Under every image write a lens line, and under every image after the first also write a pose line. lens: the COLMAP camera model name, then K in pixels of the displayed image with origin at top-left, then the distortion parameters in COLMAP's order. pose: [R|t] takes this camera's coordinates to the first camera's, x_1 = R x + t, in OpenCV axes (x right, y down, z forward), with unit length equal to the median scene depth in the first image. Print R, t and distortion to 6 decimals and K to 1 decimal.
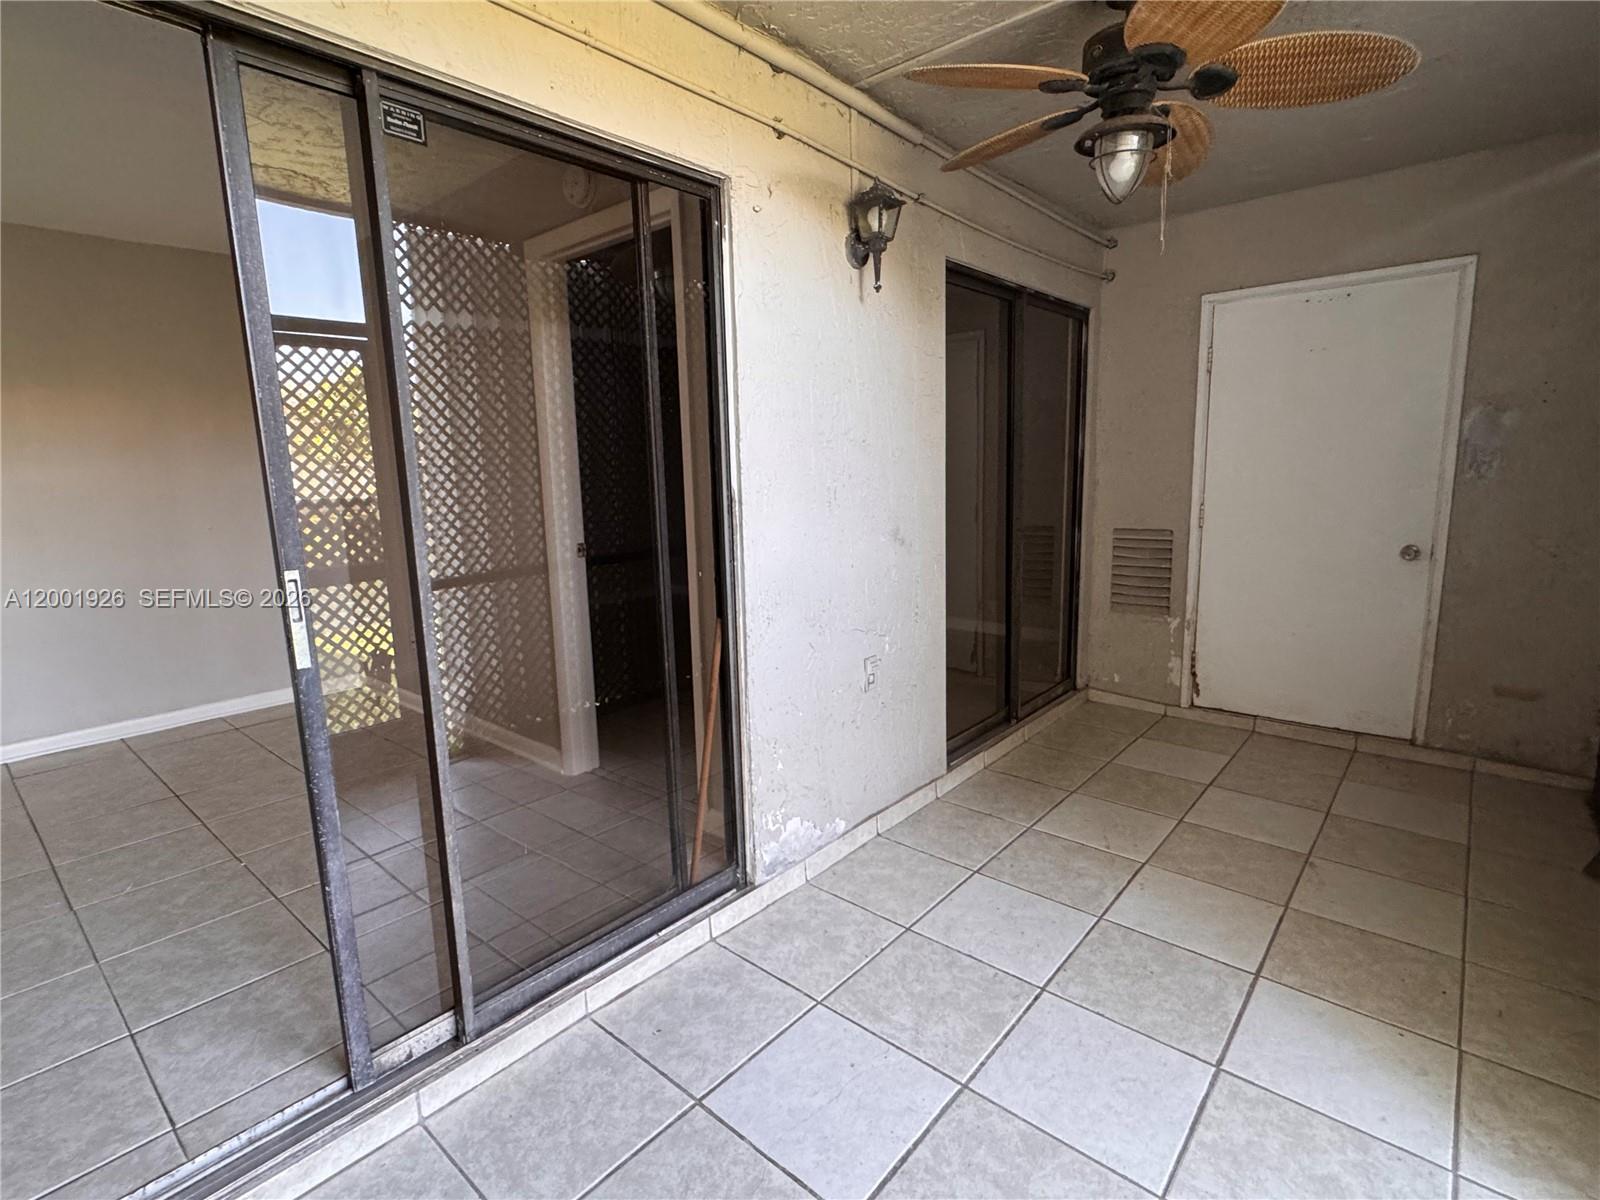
lens RADIAL K [[786.2, 0, 801.4], [0, 786.2, 597.5], [0, 0, 1]] dist [-0.003291, 0.001427]
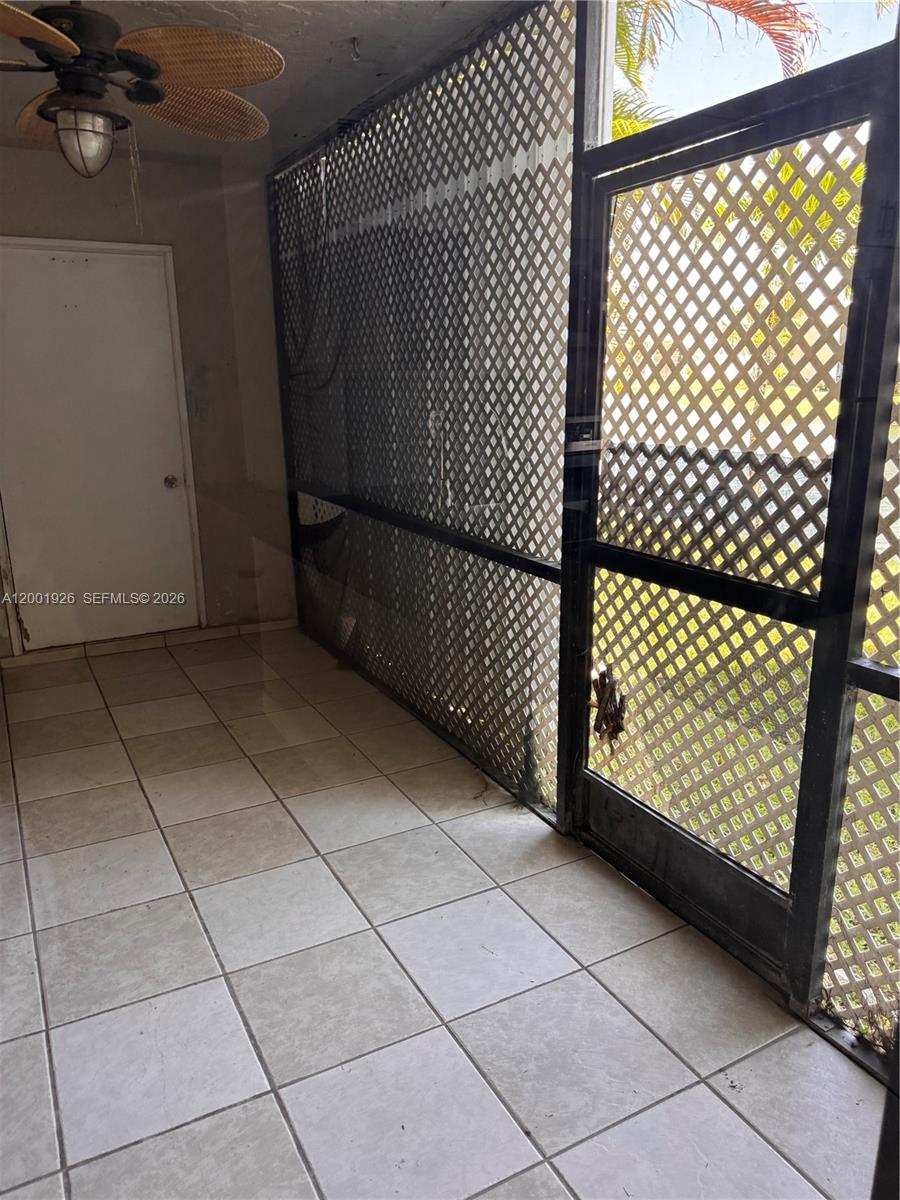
lens RADIAL K [[844.8, 0, 451.0], [0, 844.8, 600.9], [0, 0, 1]] dist [0.013382, -0.013348]
pose [[0.346943, -0.221097, 0.911453, -0.389428], [0.154882, 0.971980, 0.176824, -0.045343], [-0.925009, 0.079820, 0.371466, 0.104832]]
